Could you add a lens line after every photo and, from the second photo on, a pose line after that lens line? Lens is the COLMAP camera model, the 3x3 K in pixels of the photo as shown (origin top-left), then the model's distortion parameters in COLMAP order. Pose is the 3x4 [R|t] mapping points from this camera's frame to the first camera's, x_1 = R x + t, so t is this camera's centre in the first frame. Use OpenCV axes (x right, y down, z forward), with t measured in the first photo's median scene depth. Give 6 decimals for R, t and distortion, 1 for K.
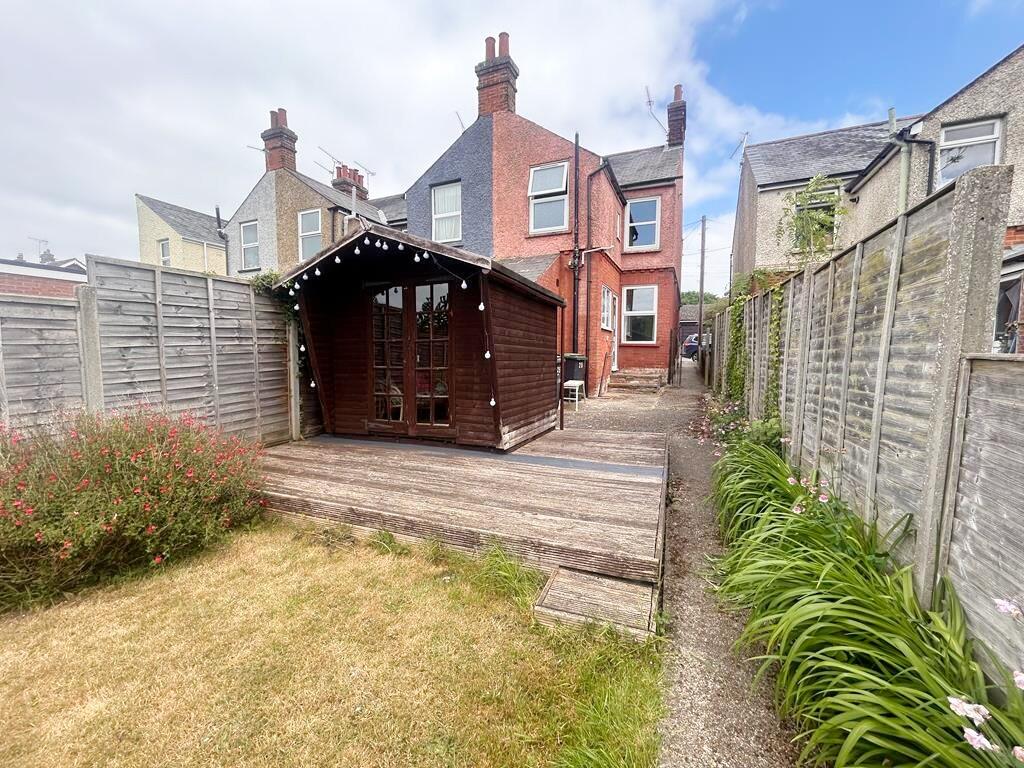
lens RADIAL K [[413.0, 0, 511.7], [0, 413.0, 384.5], [0, 0, 1]] dist [0.003270, 0.000160]
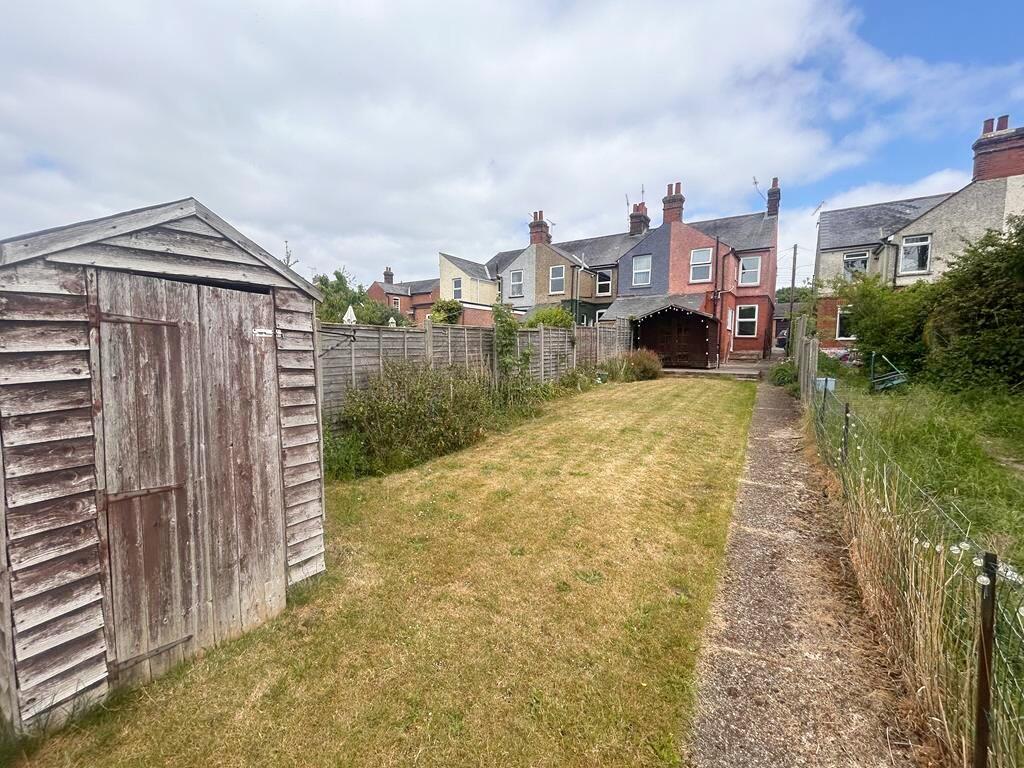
lens RADIAL K [[413.0, 0, 512.6], [0, 413.0, 381.8], [0, 0, 1]] dist [0.003270, 0.000160]
pose [[0.982206, 0.021528, -0.186567, -0.358429], [-0.019606, 0.999734, 0.012142, 0.097469], [0.186779, -0.008268, 0.982367, -0.983960]]
